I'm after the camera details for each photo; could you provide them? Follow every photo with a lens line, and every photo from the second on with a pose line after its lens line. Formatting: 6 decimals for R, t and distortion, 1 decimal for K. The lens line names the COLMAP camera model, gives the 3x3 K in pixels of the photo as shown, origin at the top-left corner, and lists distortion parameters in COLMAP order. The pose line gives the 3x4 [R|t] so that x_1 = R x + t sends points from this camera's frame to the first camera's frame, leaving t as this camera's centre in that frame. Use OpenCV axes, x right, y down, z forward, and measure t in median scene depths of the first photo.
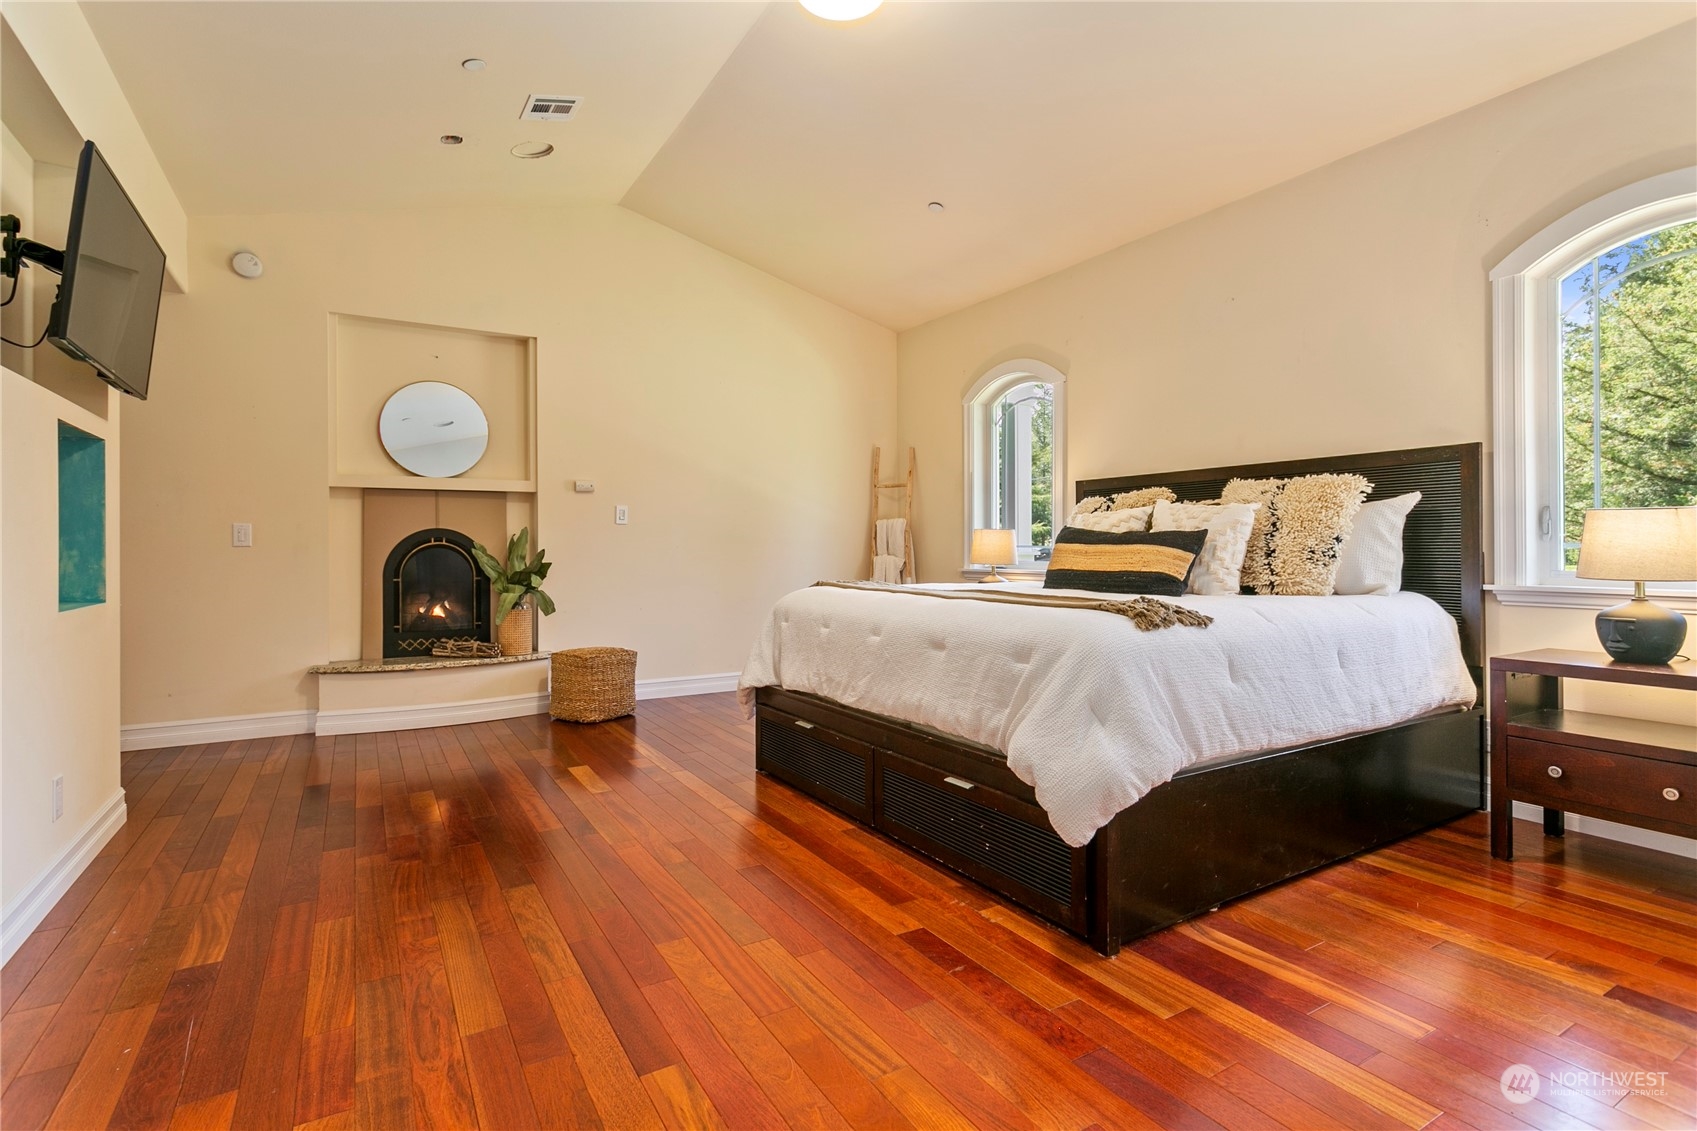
lens RADIAL K [[808.5, 0, 838.7], [0, 808.5, 556.8], [0, 0, 1]] dist [0.000132, 0.001807]
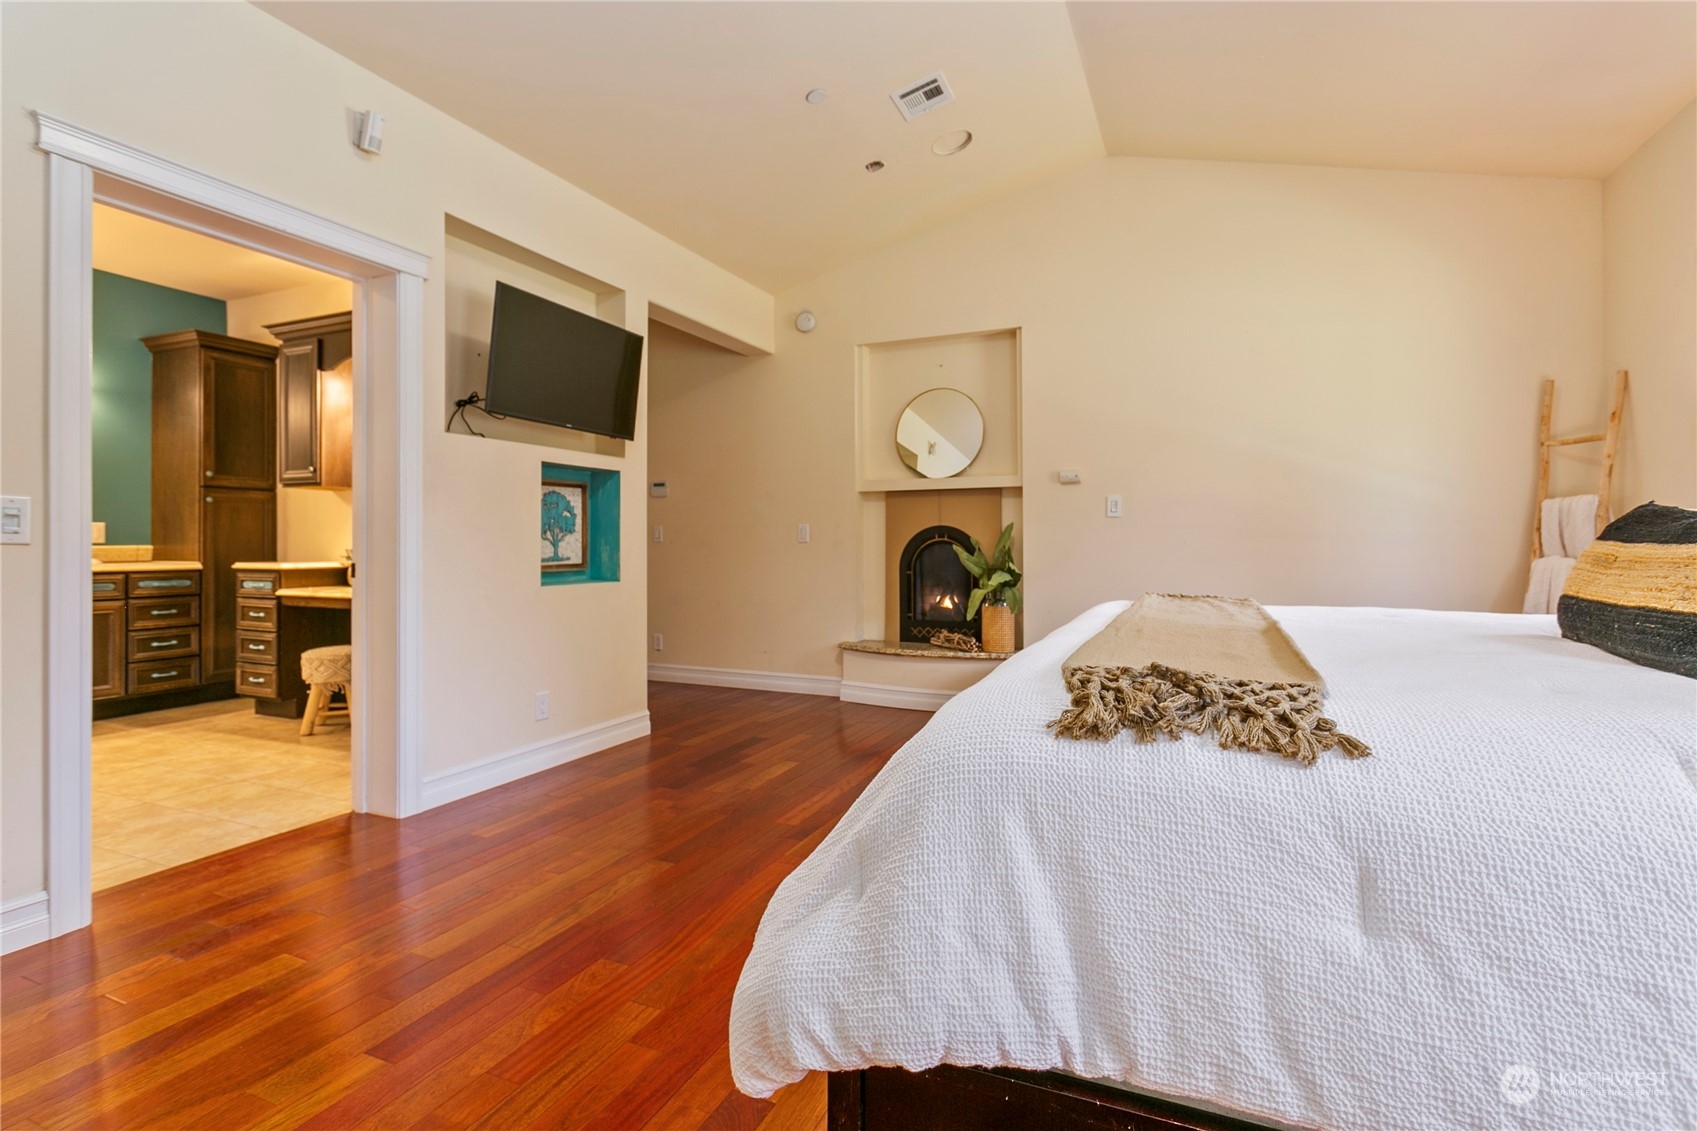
lens RADIAL K [[808.5, 0, 846.9], [0, 808.5, 536.9], [0, 0, 1]] dist [0.000132, 0.001807]
pose [[0.574153, -0.002446, -0.818745, 0.314209], [-0.010529, 0.999891, -0.010371, -0.007642], [0.818681, 0.014575, 0.574064, 0.289579]]
